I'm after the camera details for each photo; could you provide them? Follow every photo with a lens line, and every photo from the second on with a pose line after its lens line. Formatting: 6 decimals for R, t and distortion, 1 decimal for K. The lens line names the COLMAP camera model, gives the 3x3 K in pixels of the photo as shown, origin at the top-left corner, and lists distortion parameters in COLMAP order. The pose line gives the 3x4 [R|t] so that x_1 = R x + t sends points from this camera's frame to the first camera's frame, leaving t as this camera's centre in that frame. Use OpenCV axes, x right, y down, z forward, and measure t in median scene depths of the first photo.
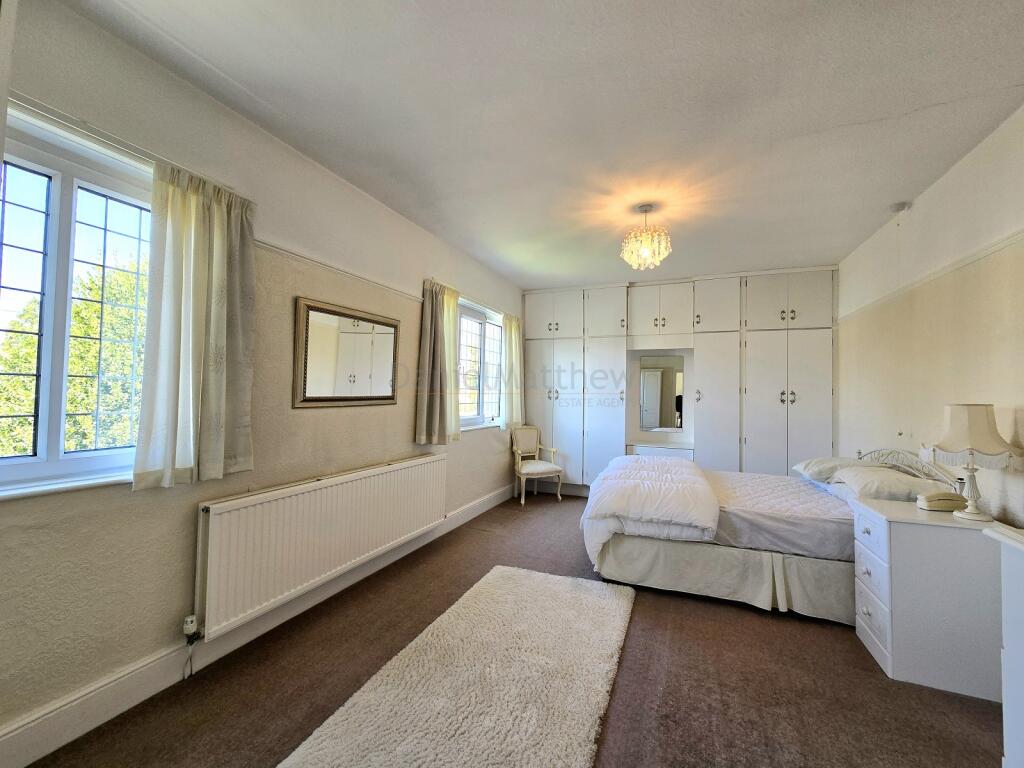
lens RADIAL K [[419.5, 0, 515.6], [0, 419.5, 384.5], [0, 0, 1]] dist [-0.002537, 0.001130]
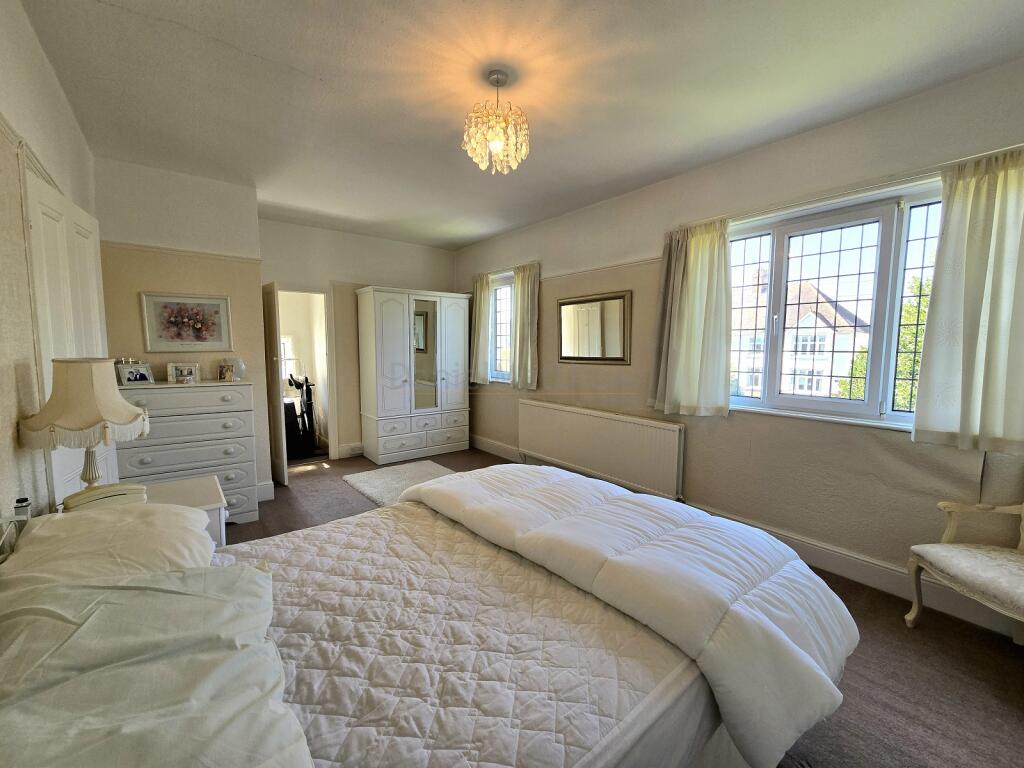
lens RADIAL K [[419.5, 0, 515.6], [0, 419.5, 384.5], [0, 0, 1]] dist [-0.002537, 0.001130]
pose [[-0.482343, 0.058214, -0.874046, 0.919226], [0.006337, 0.997995, 0.062972, 0.028768], [0.875959, 0.024835, -0.481745, 1.368858]]
